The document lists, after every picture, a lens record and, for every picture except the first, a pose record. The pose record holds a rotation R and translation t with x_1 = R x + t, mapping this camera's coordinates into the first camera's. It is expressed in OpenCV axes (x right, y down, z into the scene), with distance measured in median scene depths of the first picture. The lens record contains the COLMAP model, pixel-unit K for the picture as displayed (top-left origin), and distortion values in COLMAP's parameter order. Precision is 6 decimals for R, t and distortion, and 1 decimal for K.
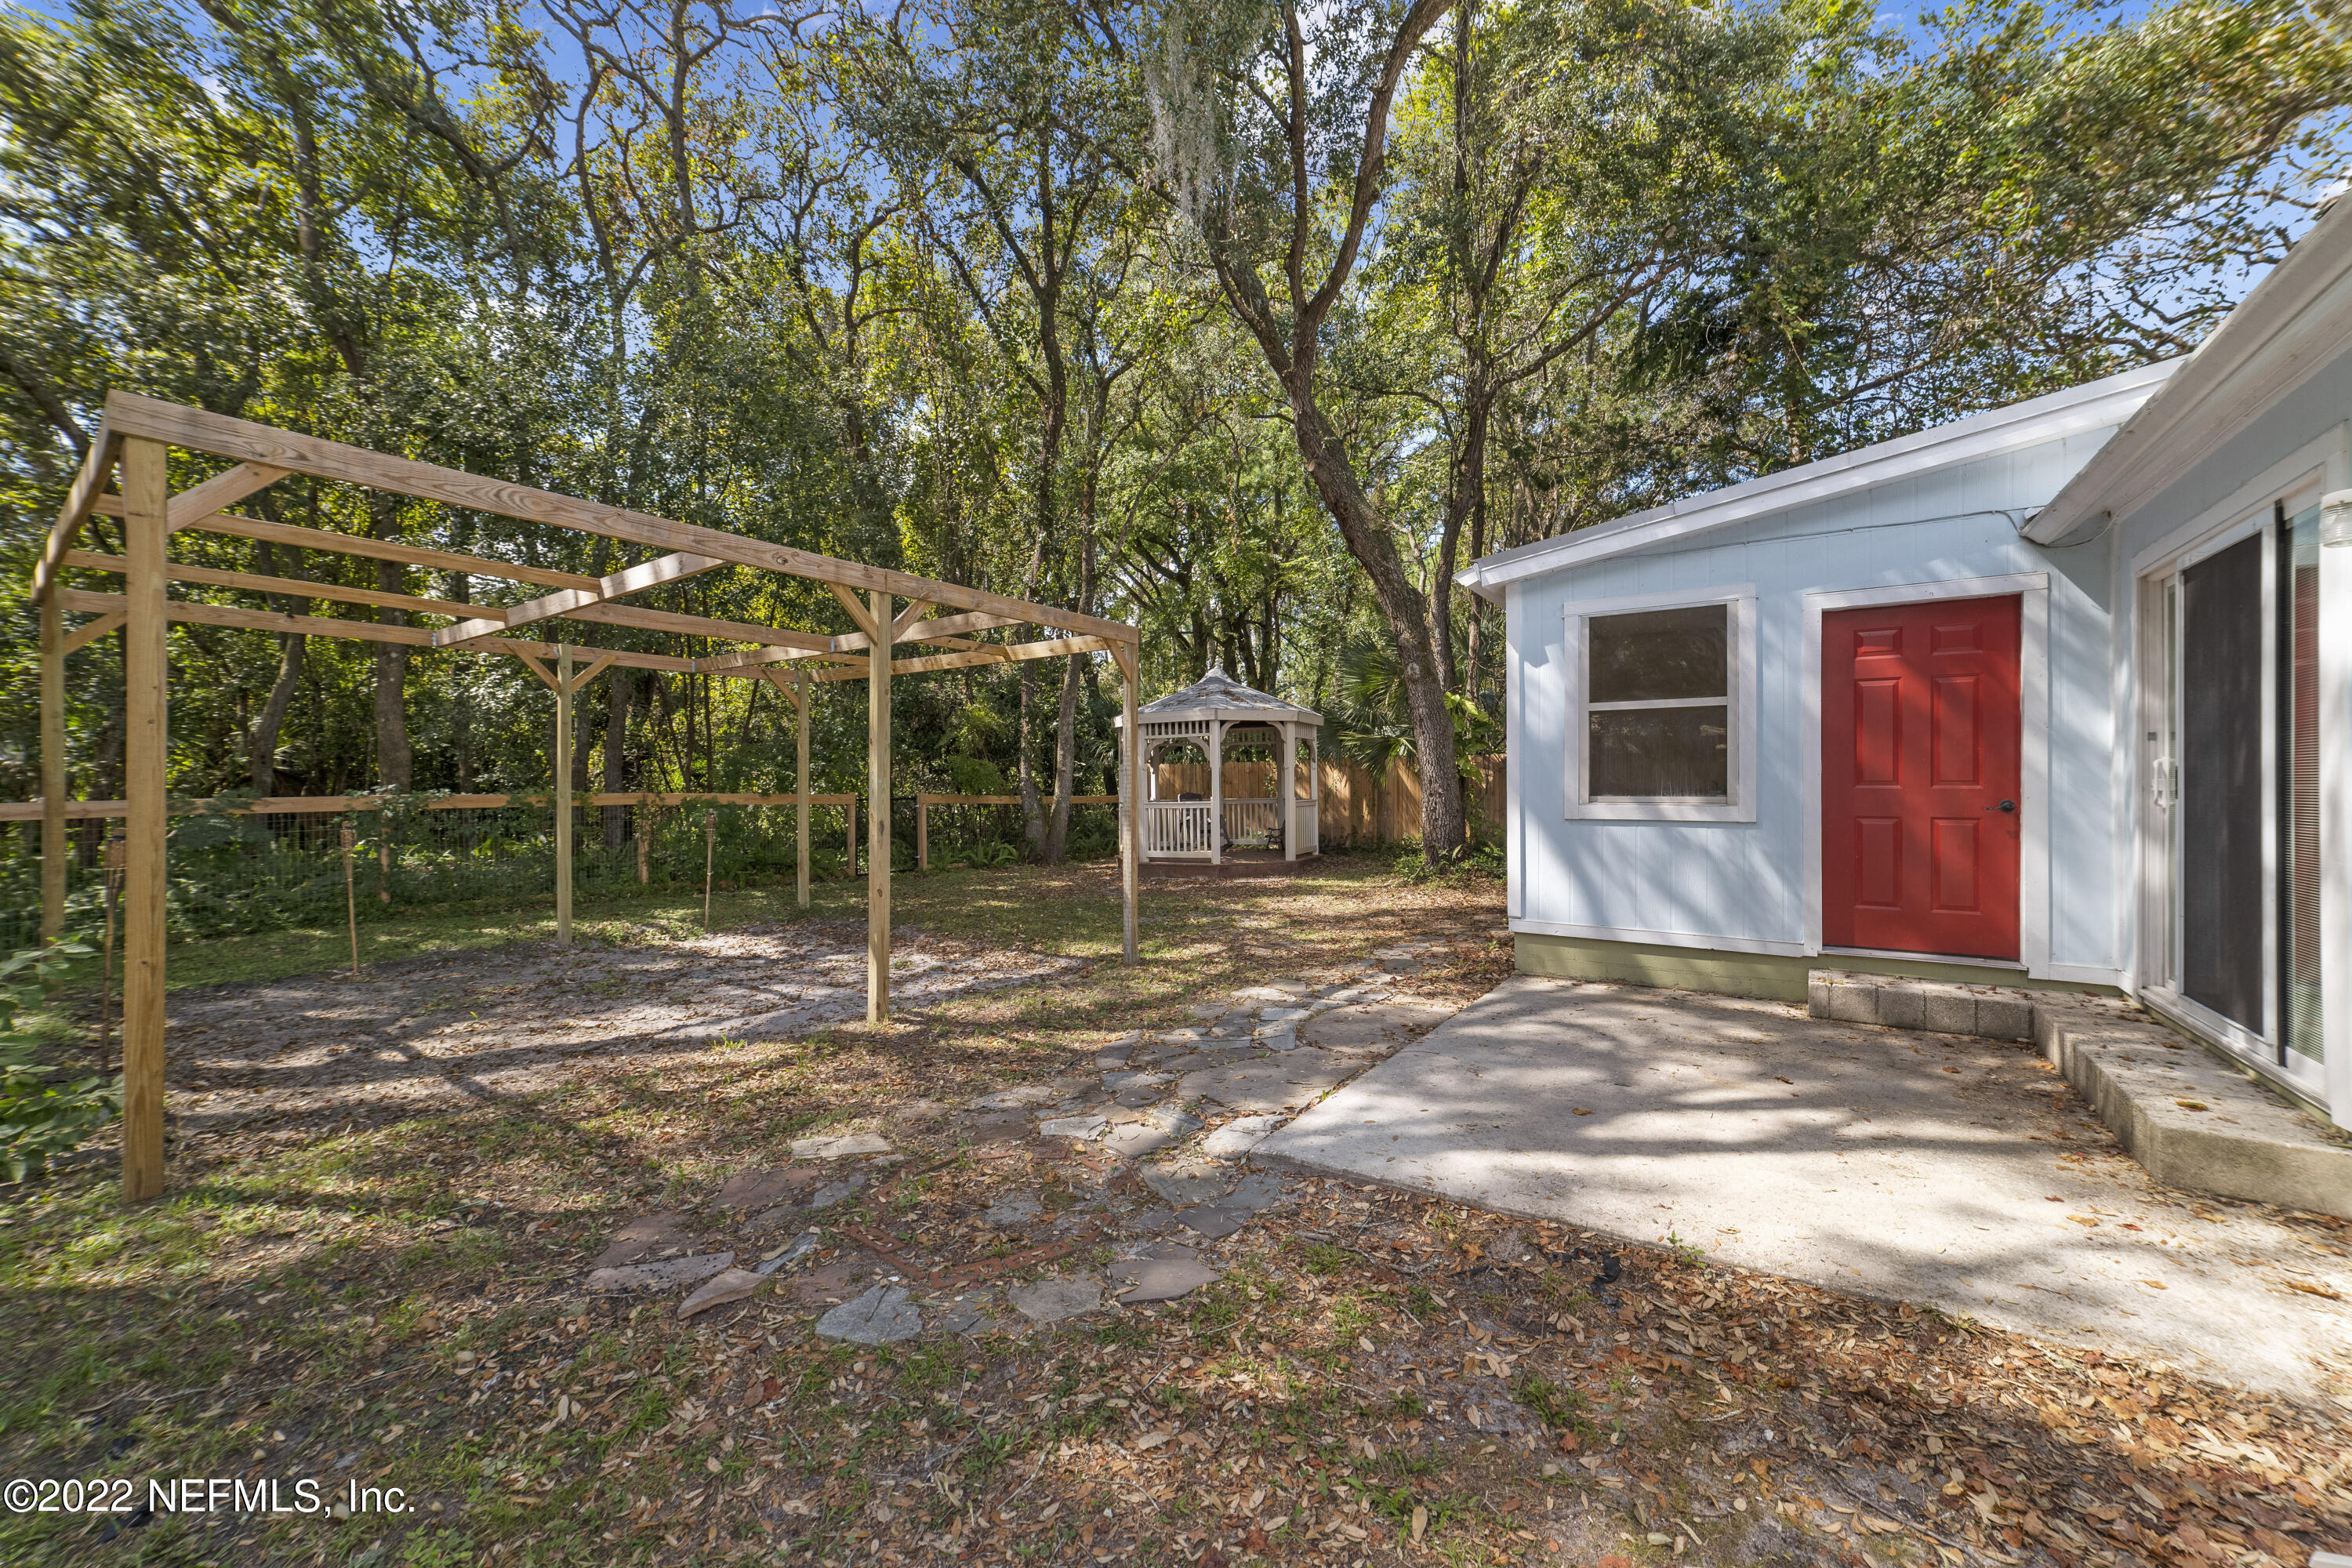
lens RADIAL K [[887.6, 0, 1176.0], [0, 887.6, 784.0], [0, 0, 1]] dist [-0.021343, 0.006692]
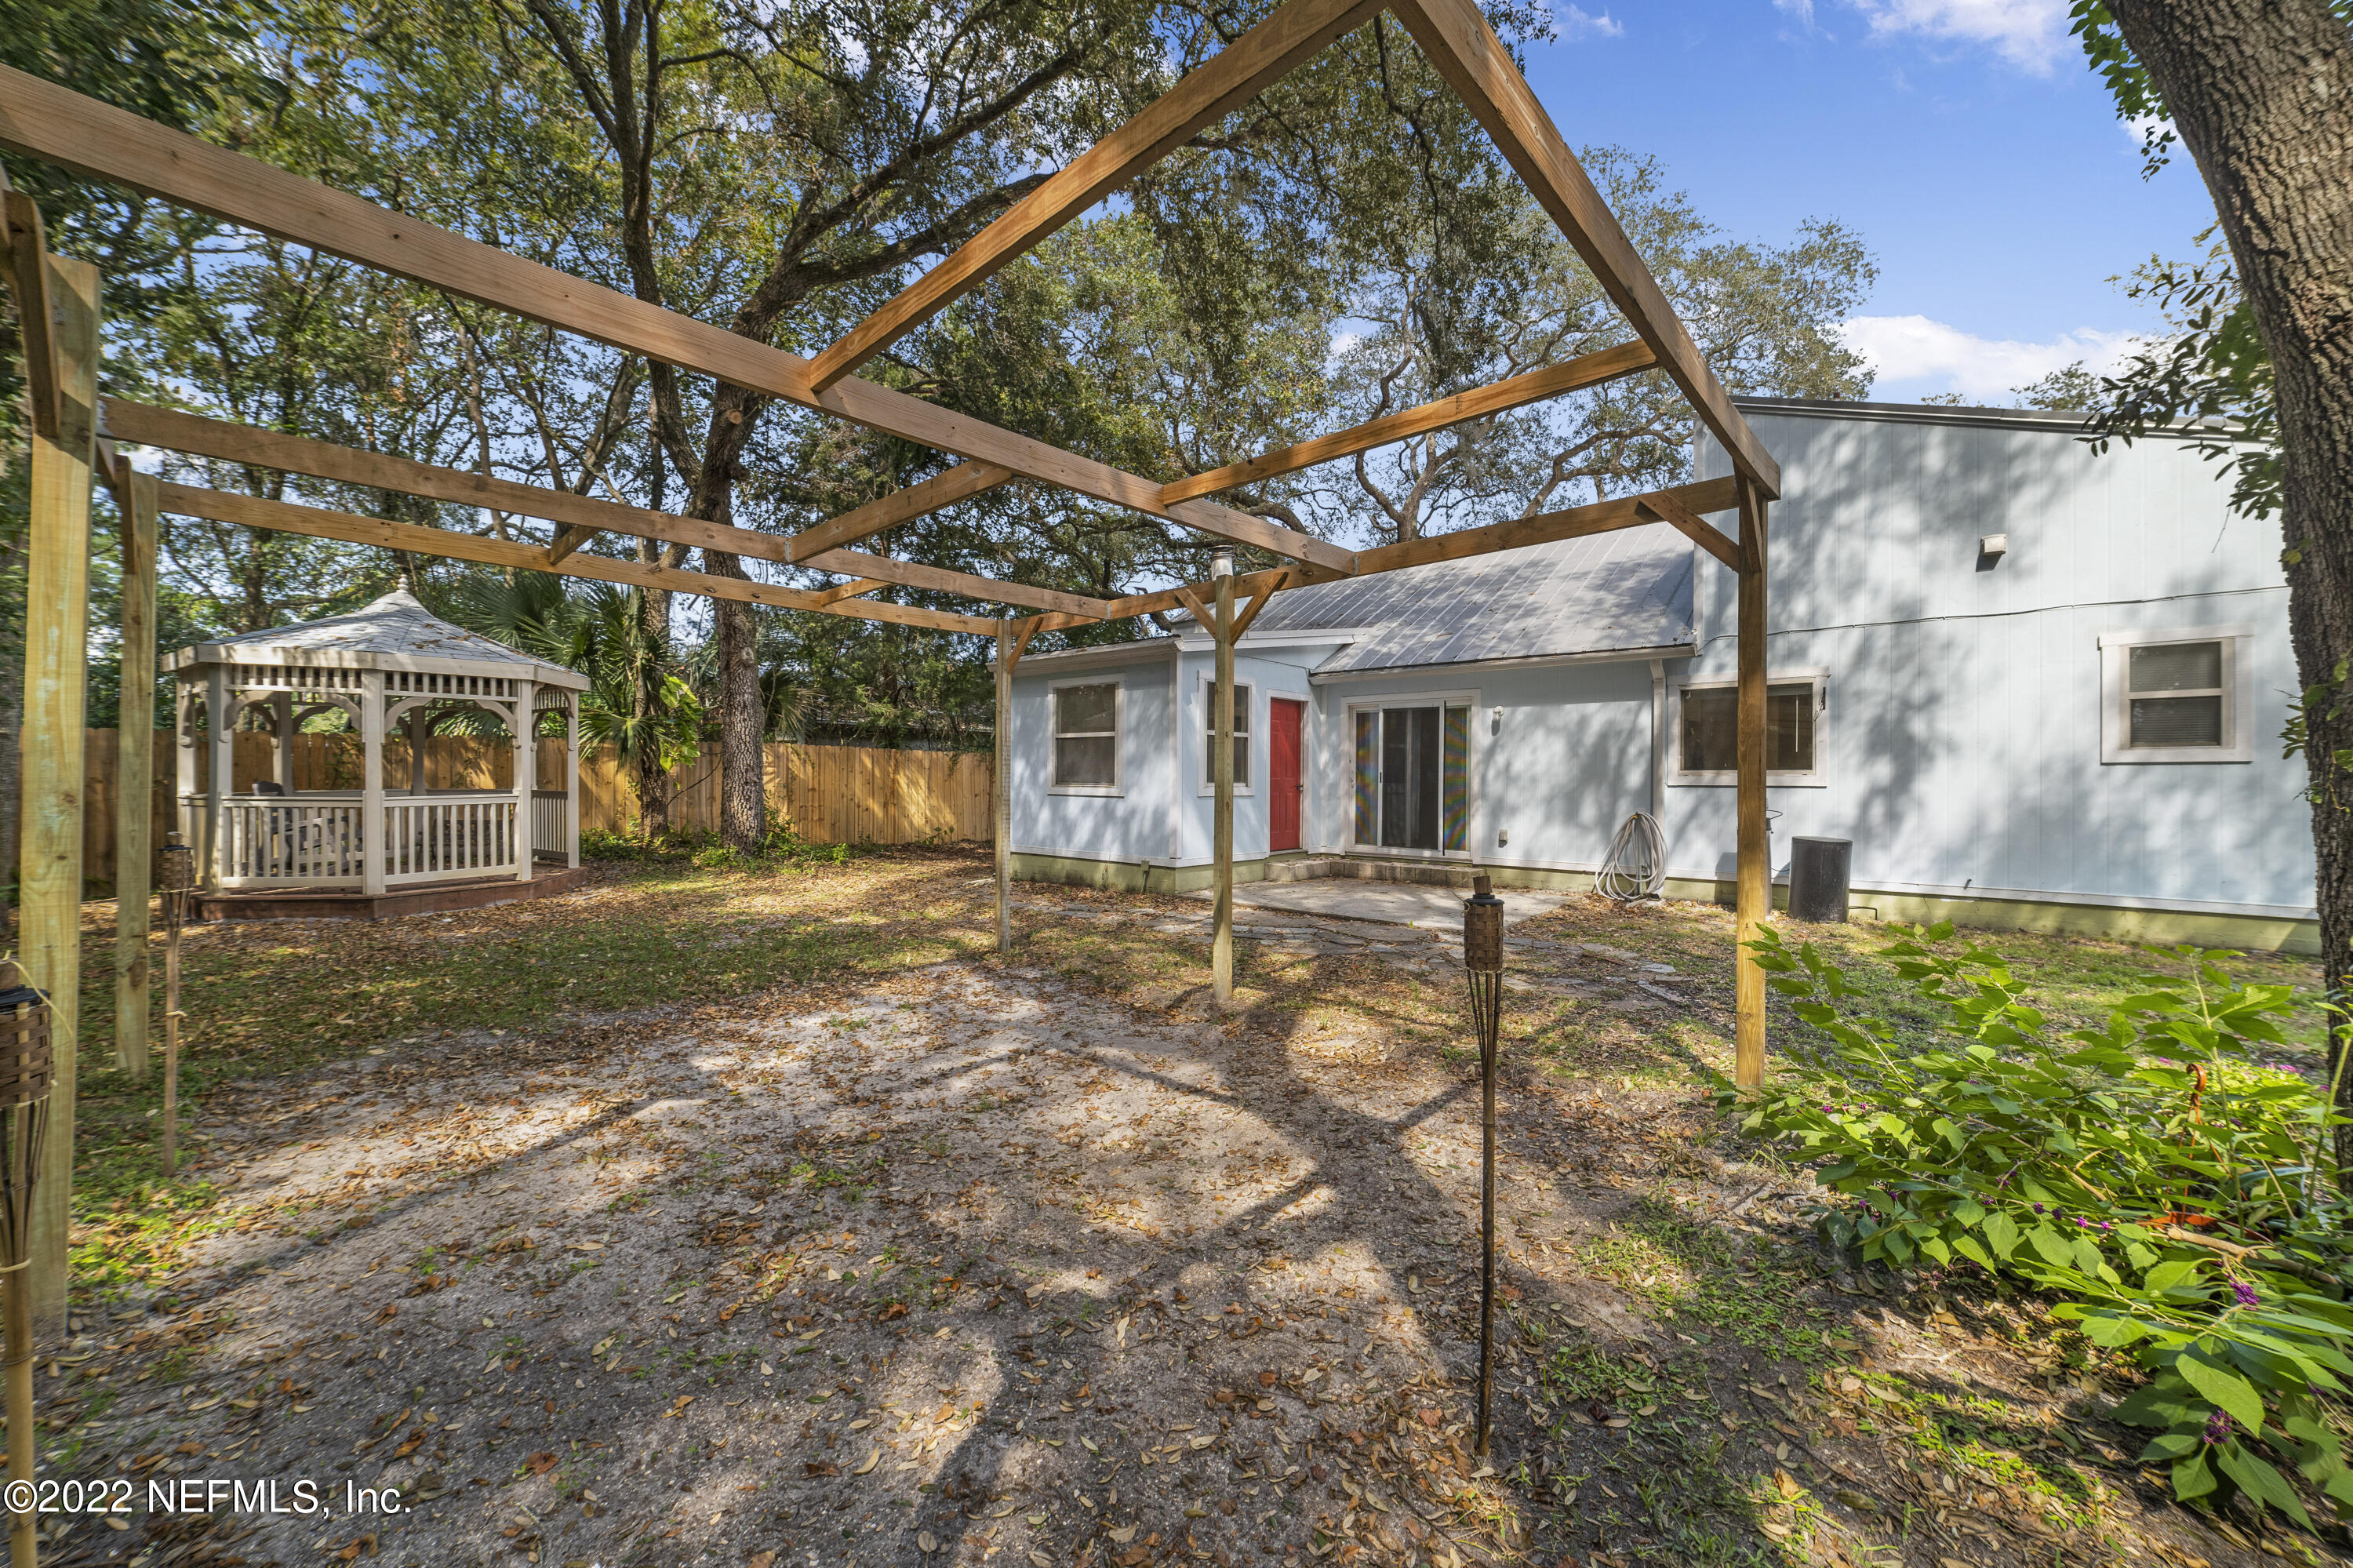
lens RADIAL K [[897.6, 0, 1167.3], [0, 897.6, 781.3], [0, 0, 1]] dist [-0.018697, 0.007110]
pose [[0.119272, -0.001118, 0.992861, -1.429957], [-0.010540, 0.999942, 0.002392, 0.008401], [-0.992806, -0.010750, 0.119254, 1.001560]]
